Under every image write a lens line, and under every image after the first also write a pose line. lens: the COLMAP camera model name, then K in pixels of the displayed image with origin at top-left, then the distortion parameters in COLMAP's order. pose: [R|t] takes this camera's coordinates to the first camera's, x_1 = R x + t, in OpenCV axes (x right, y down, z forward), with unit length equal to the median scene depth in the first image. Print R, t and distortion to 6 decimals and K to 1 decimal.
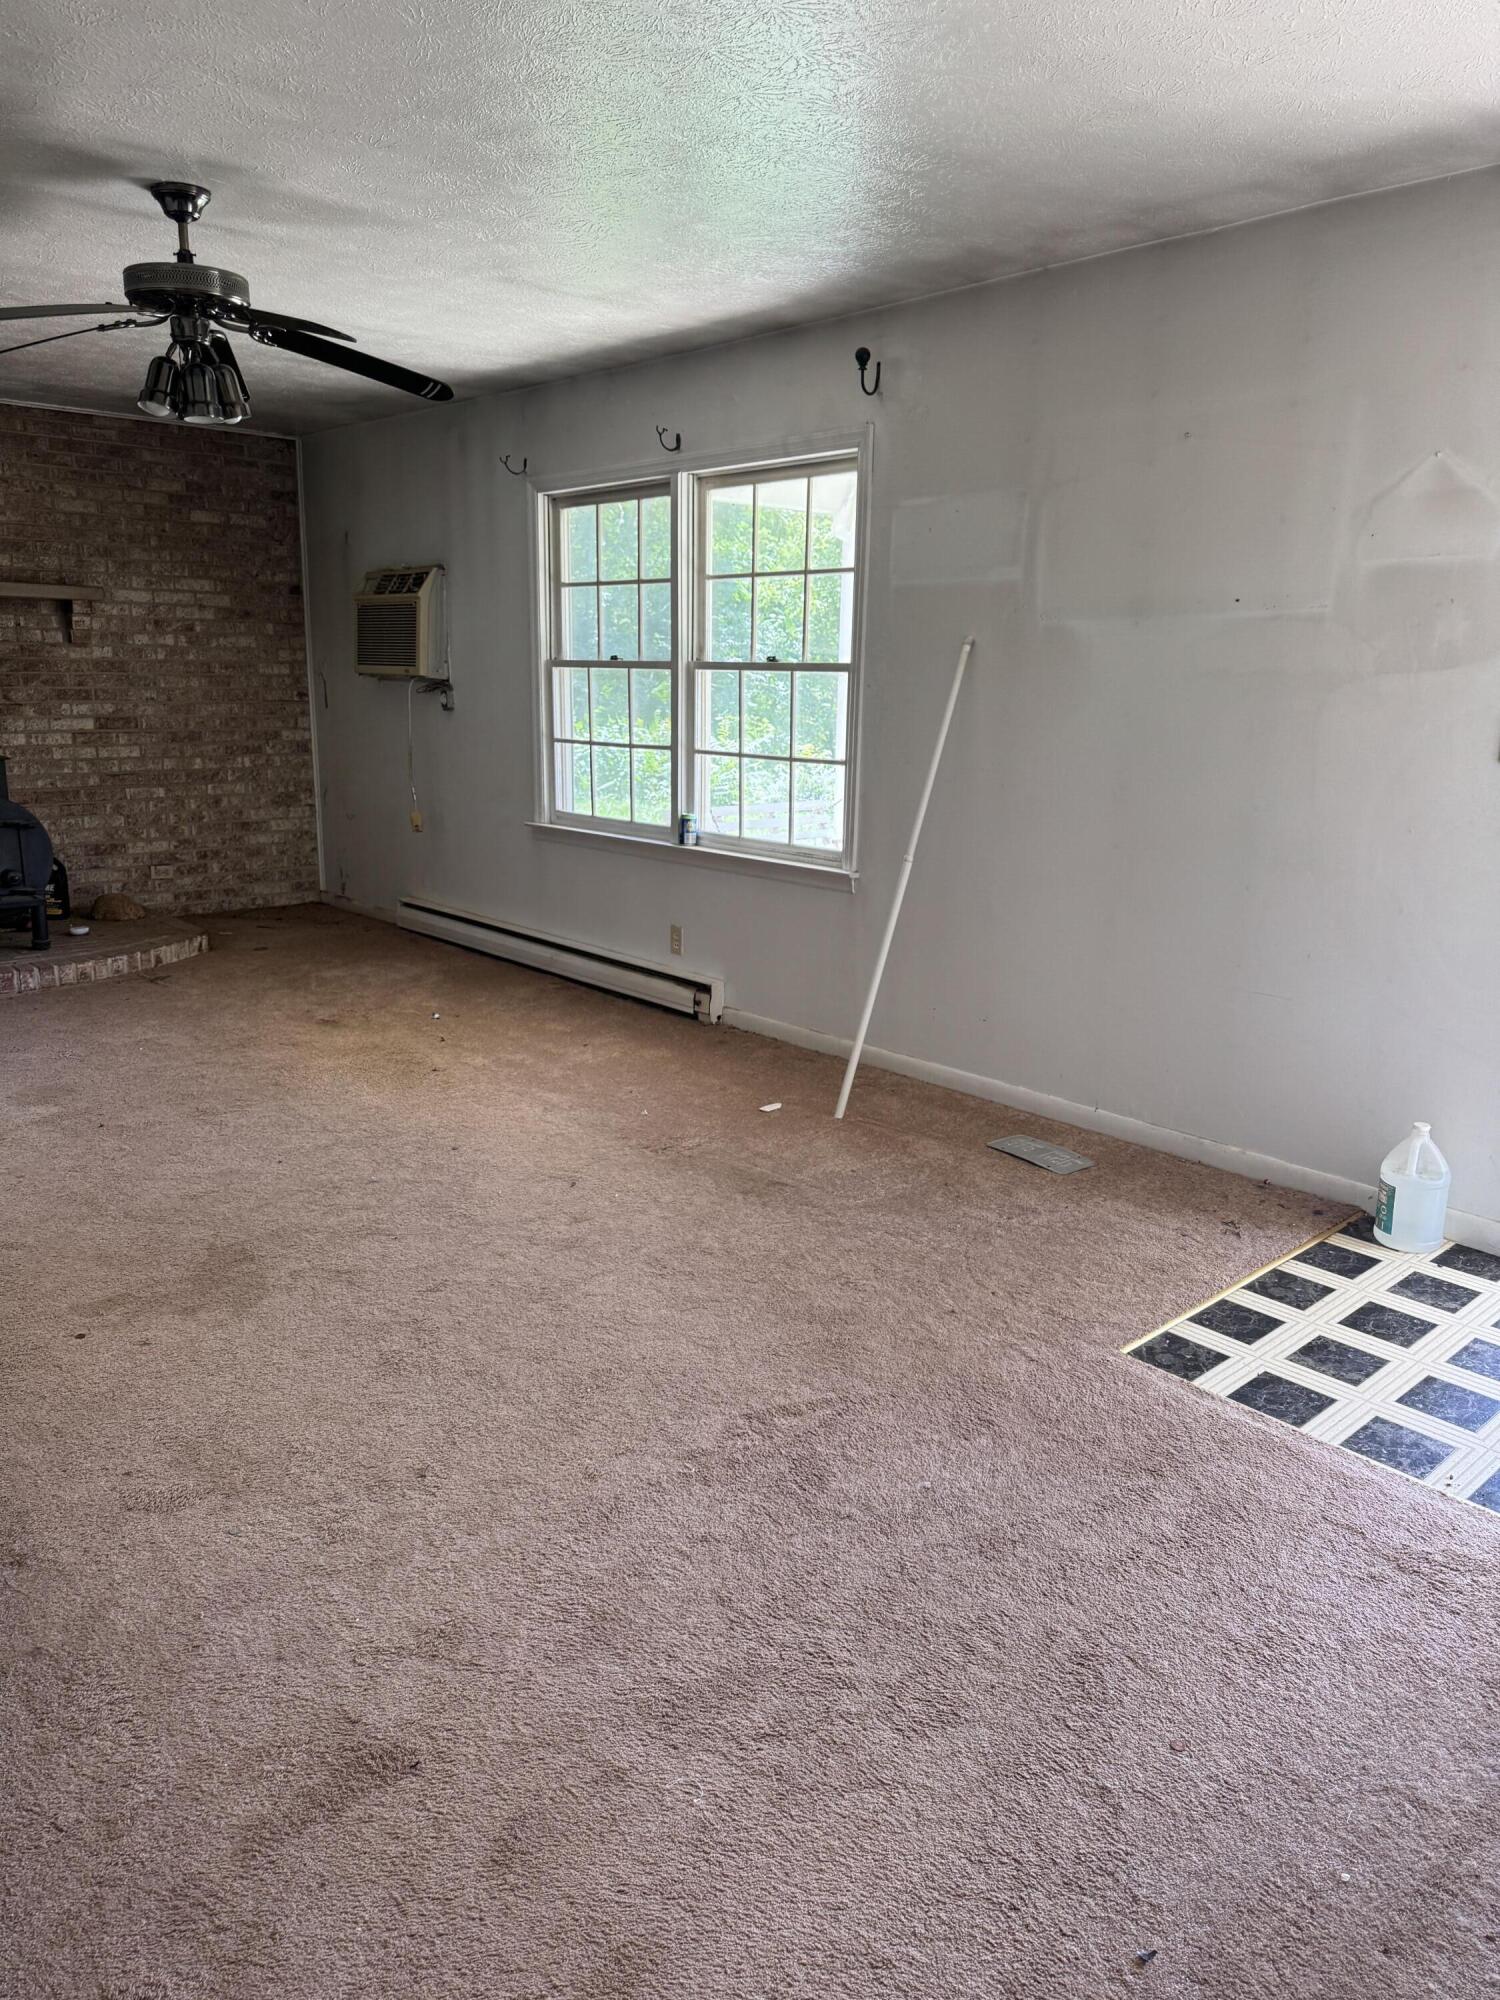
lens RADIAL K [[1392.2, 0, 741.0], [0, 1392.2, 1010.0], [0, 0, 1]] dist [0.099482, -0.109667]
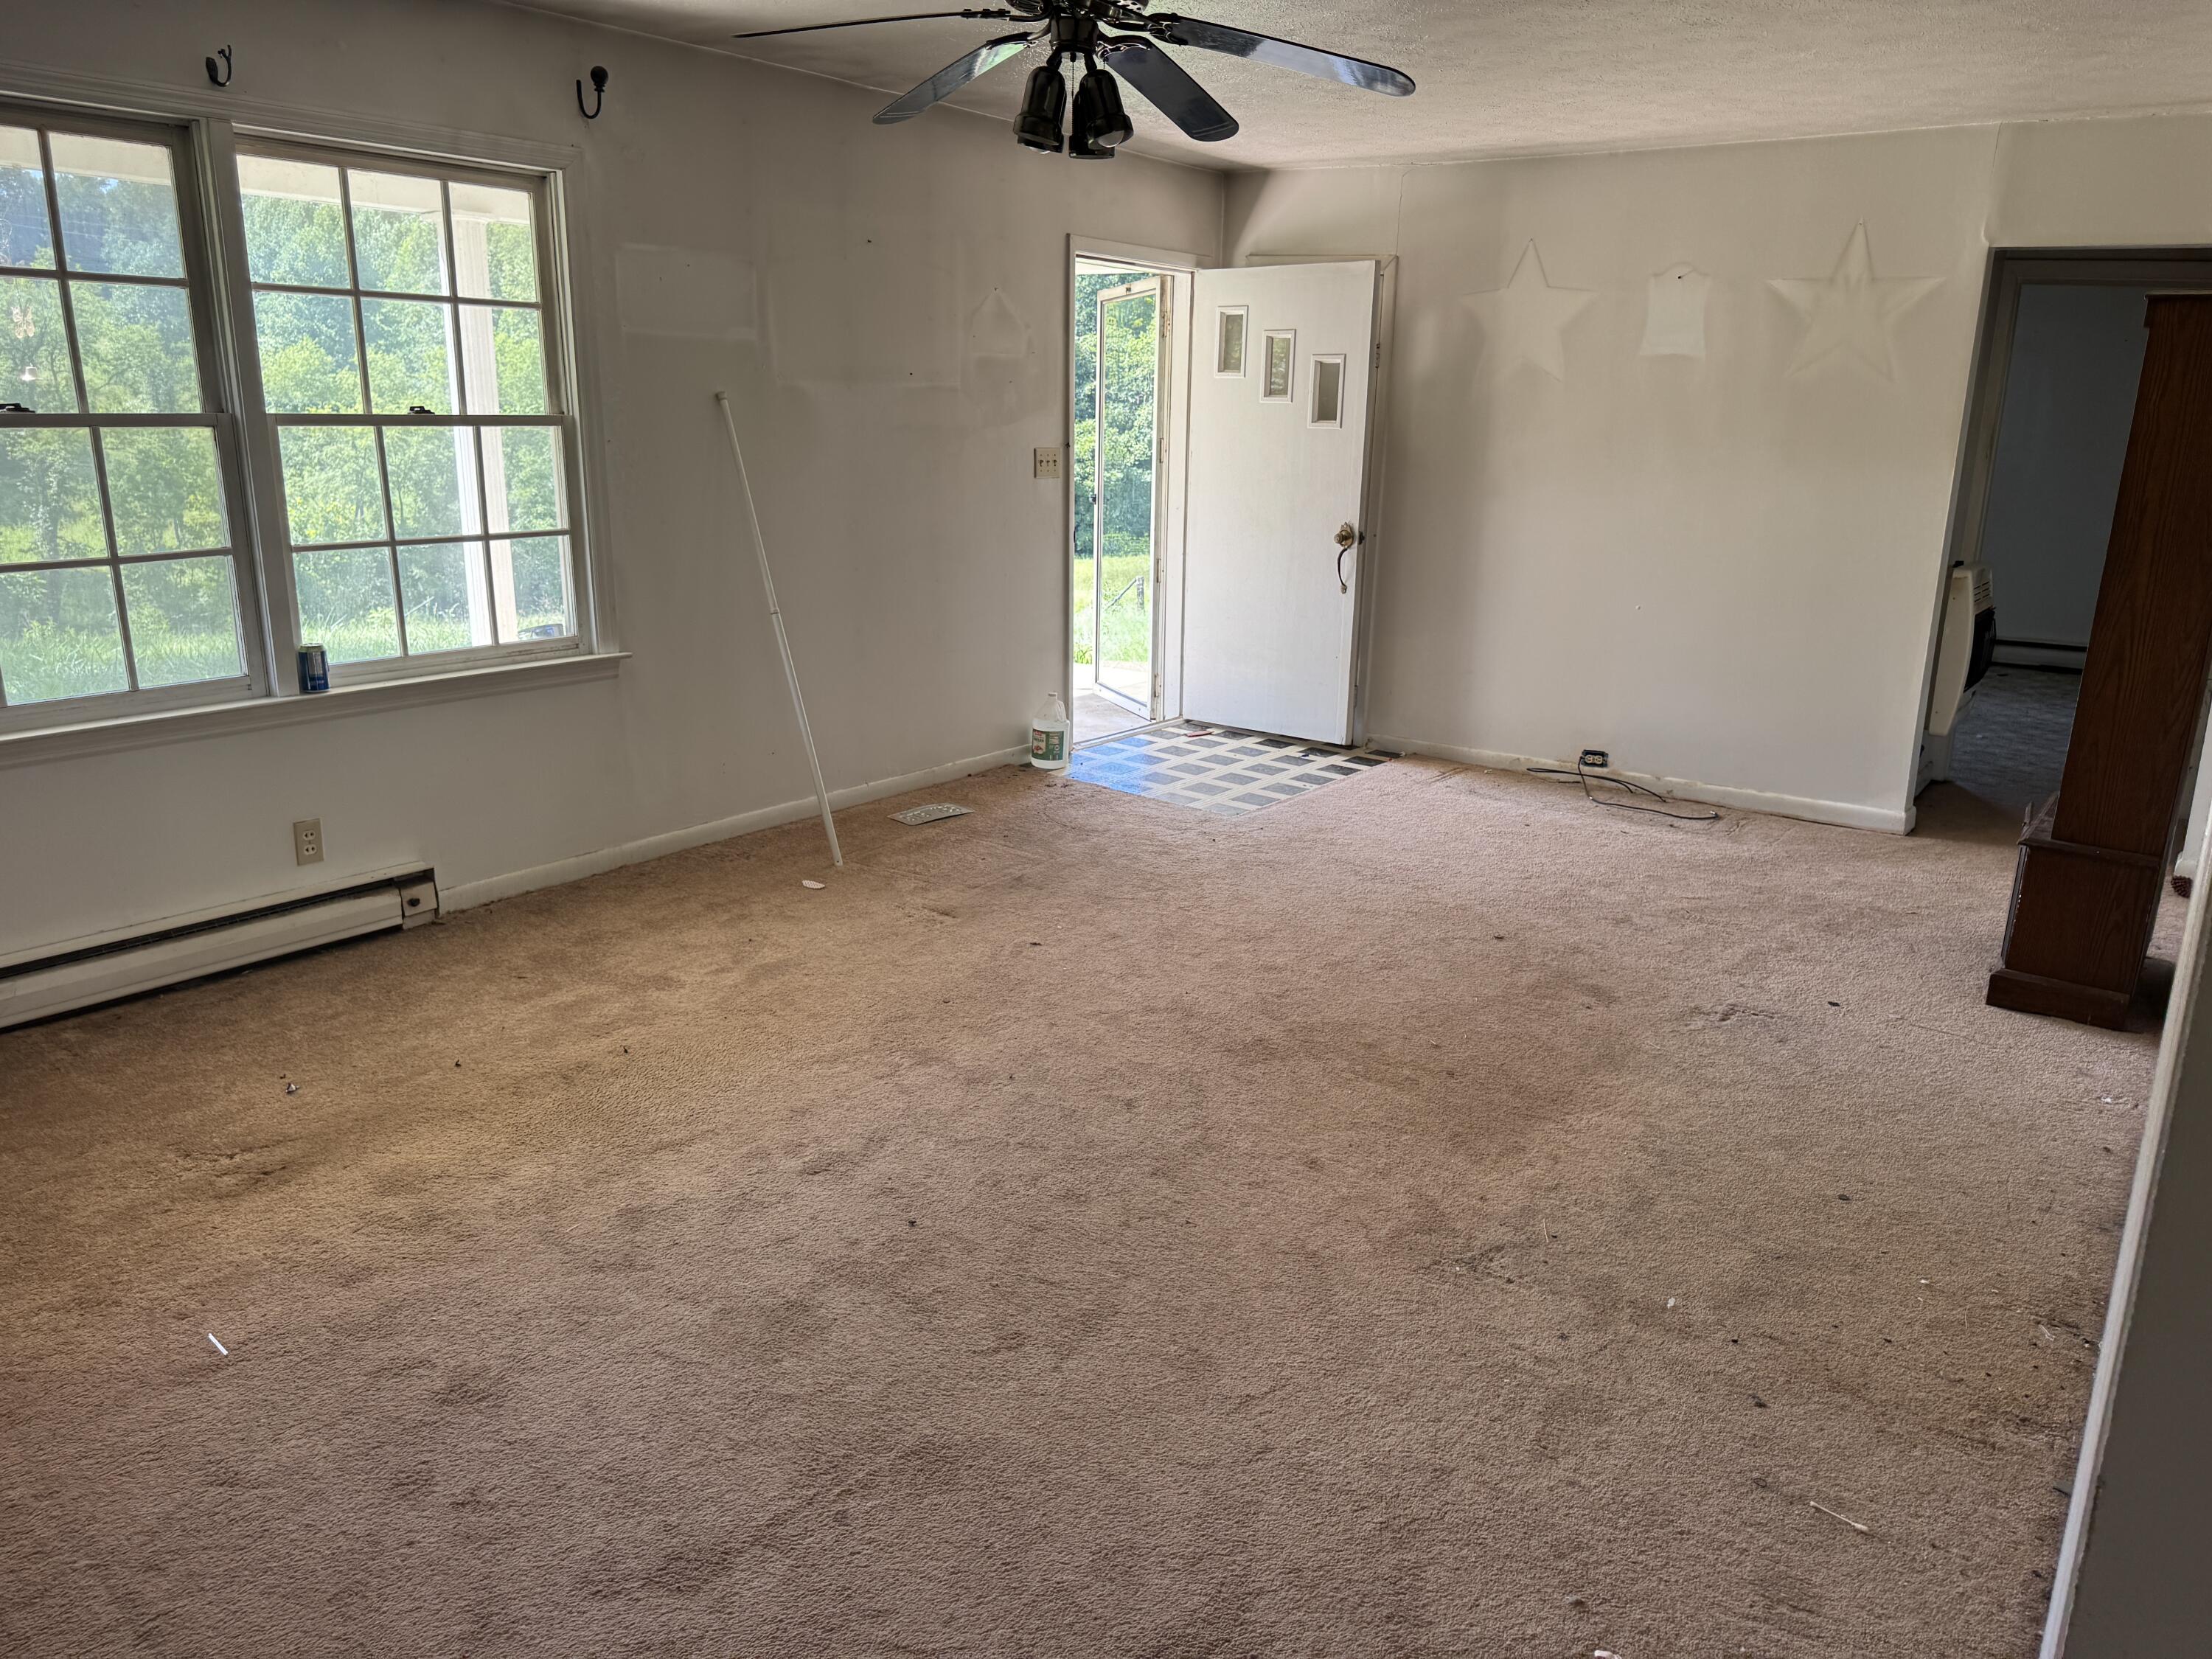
lens RADIAL K [[1548.3, 0, 1105.1], [0, 1548.3, 799.5], [0, 0, 1]] dist [0.103658, -0.115854]
pose [[-0.183222, -0.250310, 0.950671, -1.172684], [0.226162, 0.930370, 0.288553, -0.284095], [-0.956703, 0.267875, -0.113854, 1.048435]]
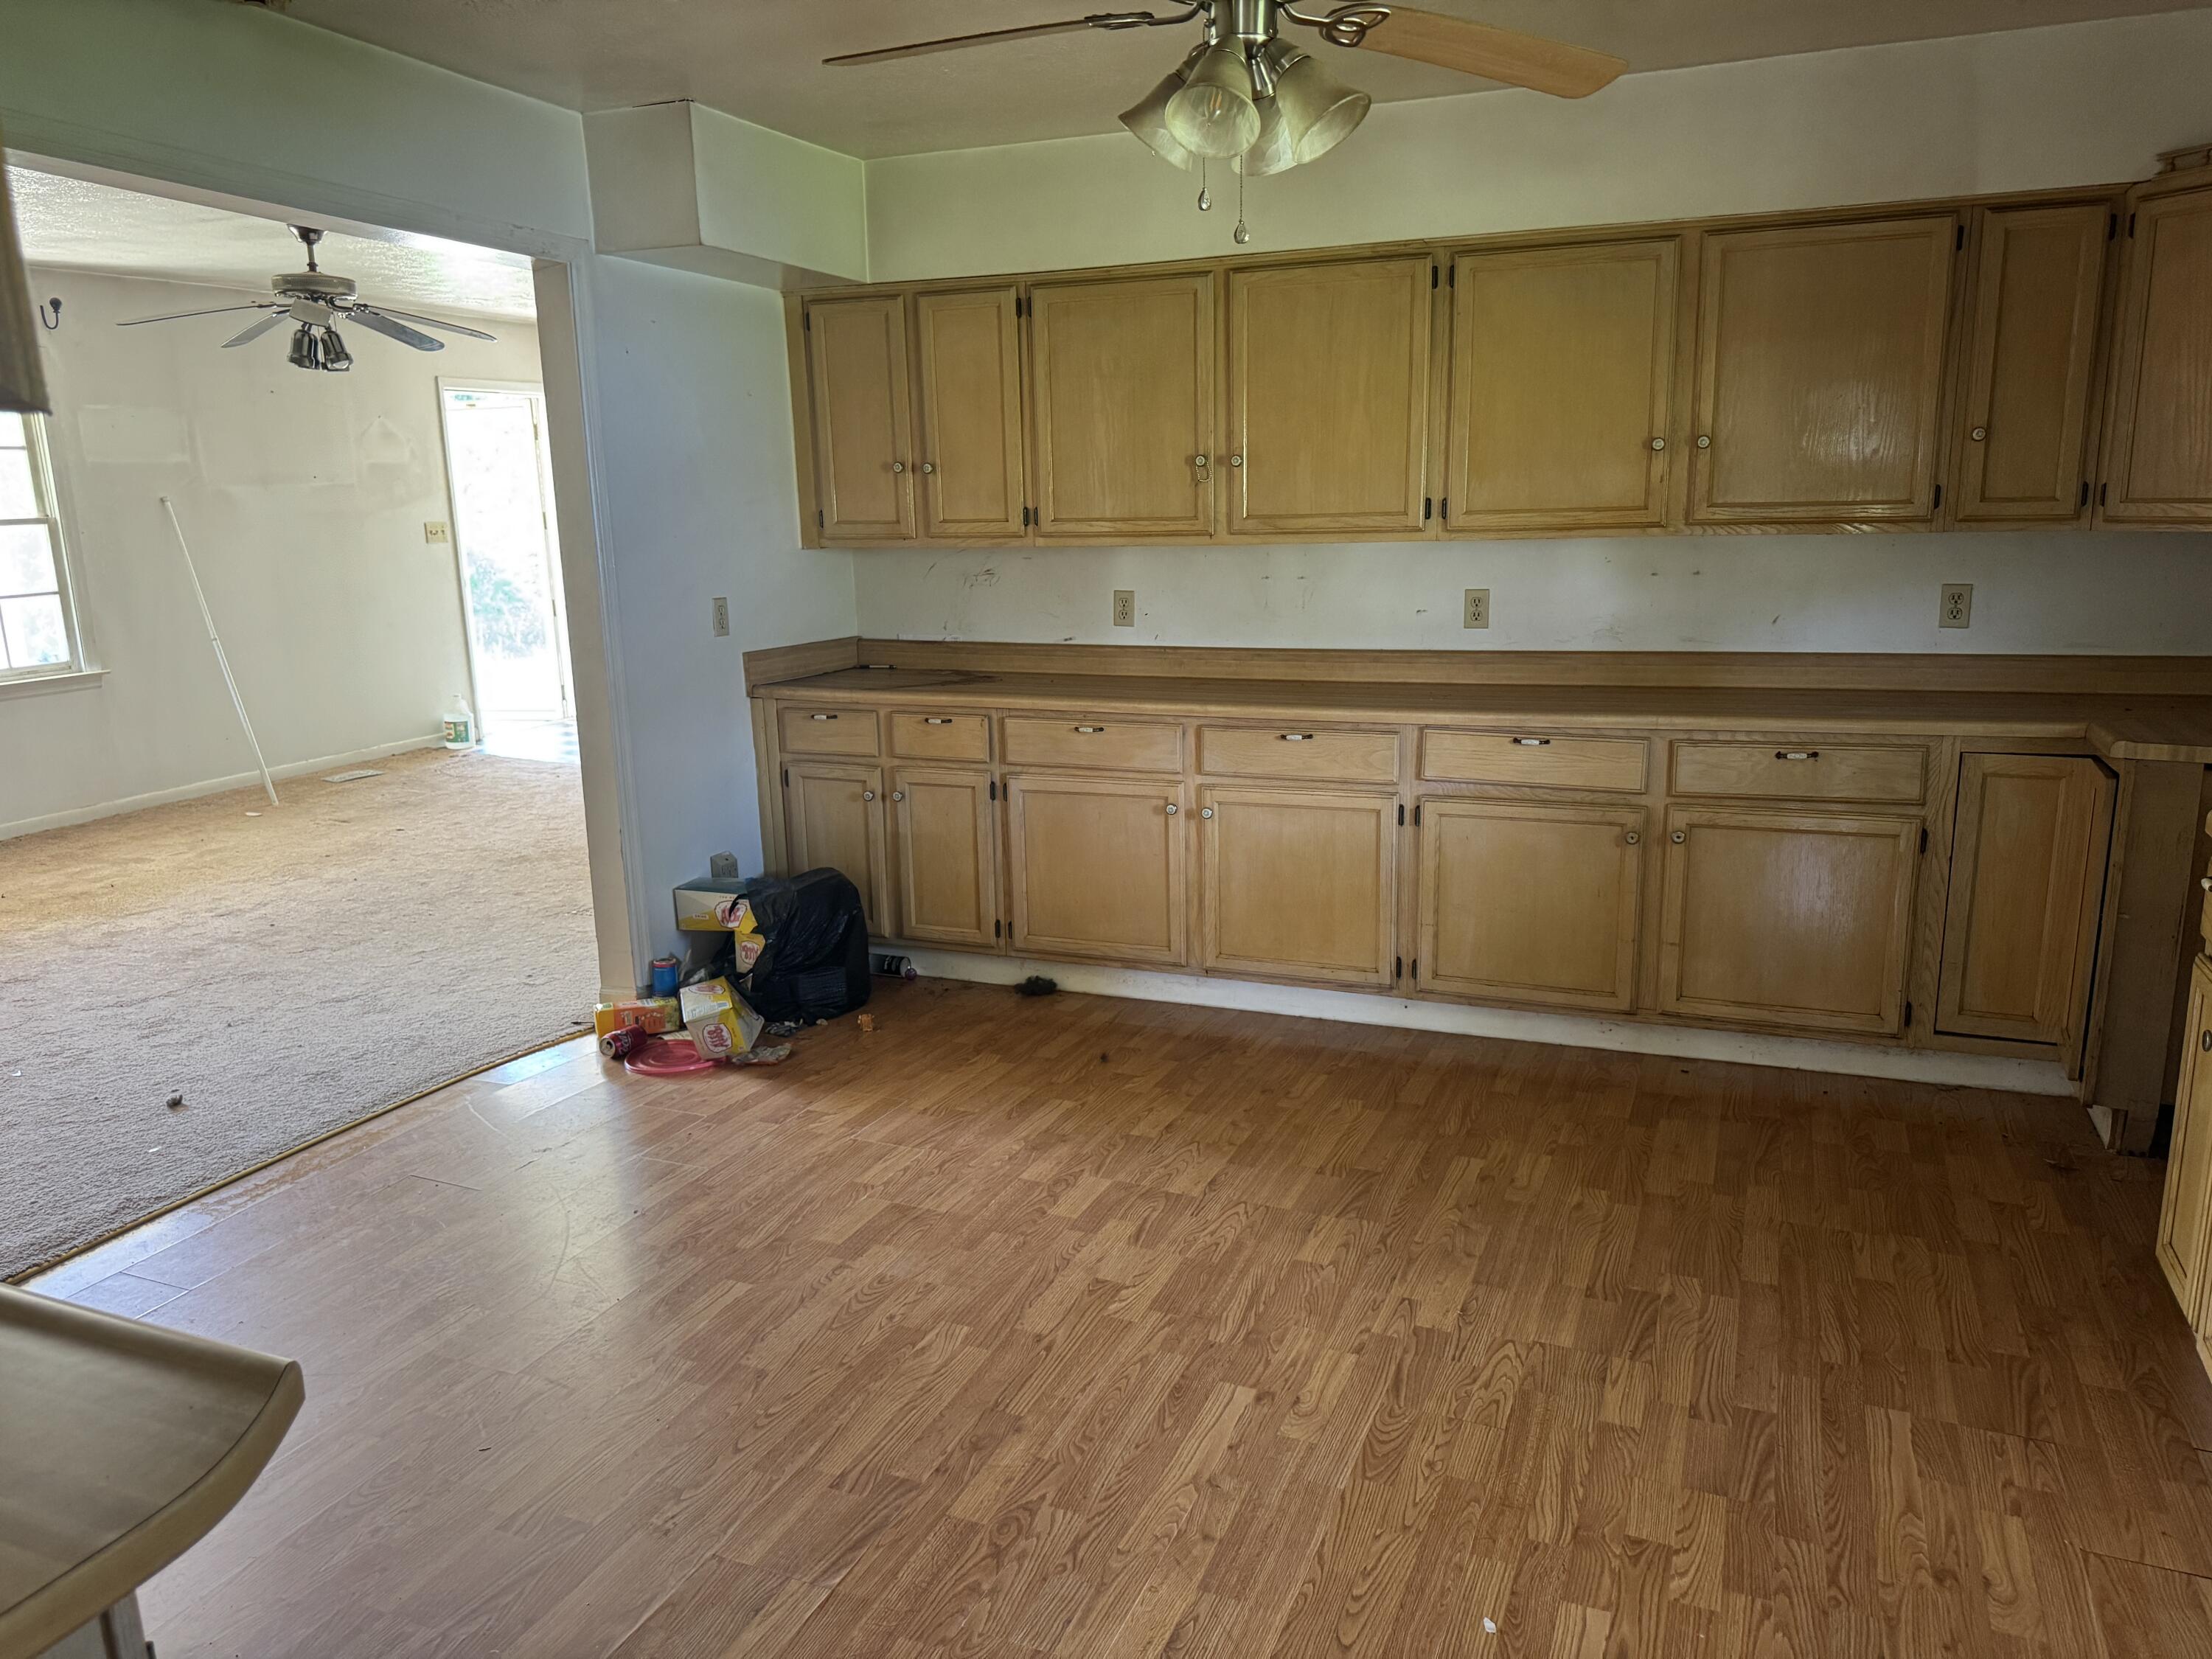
lens RADIAL K [[1575.9, 0, 1158.5], [0, 1575.9, 828.1], [0, 0, 1]] dist [-0.000818, -0.032064]
pose [[-0.436236, -0.196604, 0.878092, -2.120058], [0.234121, 0.917432, 0.321724, -0.254779], [-0.868842, 0.345927, -0.354187, 0.874973]]
